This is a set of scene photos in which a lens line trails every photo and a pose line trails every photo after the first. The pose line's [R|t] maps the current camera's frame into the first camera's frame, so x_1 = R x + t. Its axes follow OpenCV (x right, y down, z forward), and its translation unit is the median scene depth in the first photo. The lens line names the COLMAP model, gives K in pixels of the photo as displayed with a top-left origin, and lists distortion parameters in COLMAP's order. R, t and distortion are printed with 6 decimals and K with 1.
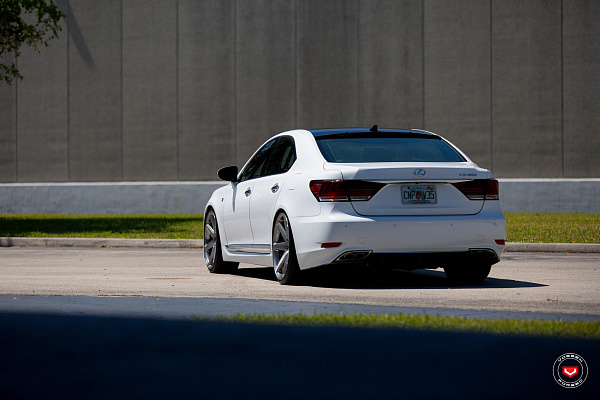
lens RADIAL K [[2120.4, 0, 300.0], [0, 2120.4, 200.0], [0, 0, 1]] dist [-0.054126, -1.776464]
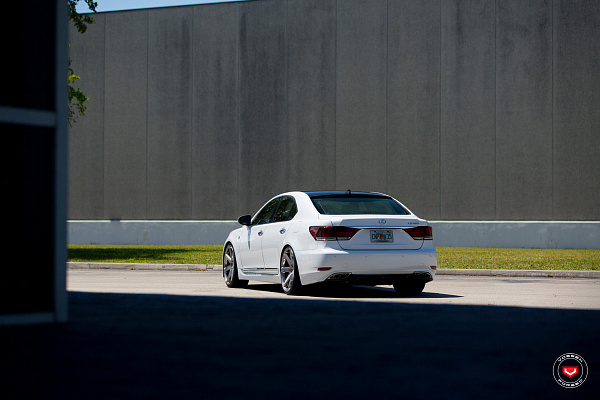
lens RADIAL K [[1715.0, 0, 300.0], [0, 1715.0, 200.0], [0, 0, 1]] dist [-0.023363, 0.549621]
pose [[0.998524, 0.009432, 0.053495, -0.064403], [-0.008390, 0.999771, -0.019667, -0.003575], [-0.053668, 0.019189, 0.998374, -0.213926]]
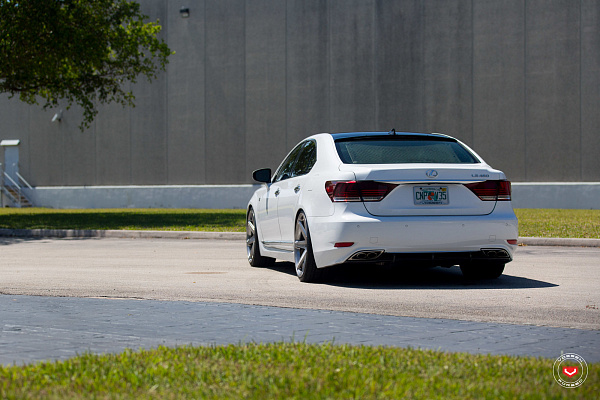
lens RADIAL K [[1470.9, 0, 300.0], [0, 1470.9, 200.0], [0, 0, 1]] dist [0.026775, 0.131306]
pose [[0.997817, 0.001696, -0.066015, 0.037487], [-0.001603, 0.999998, 0.001474, -0.001123], [0.066018, -0.001365, 0.997818, 0.275034]]
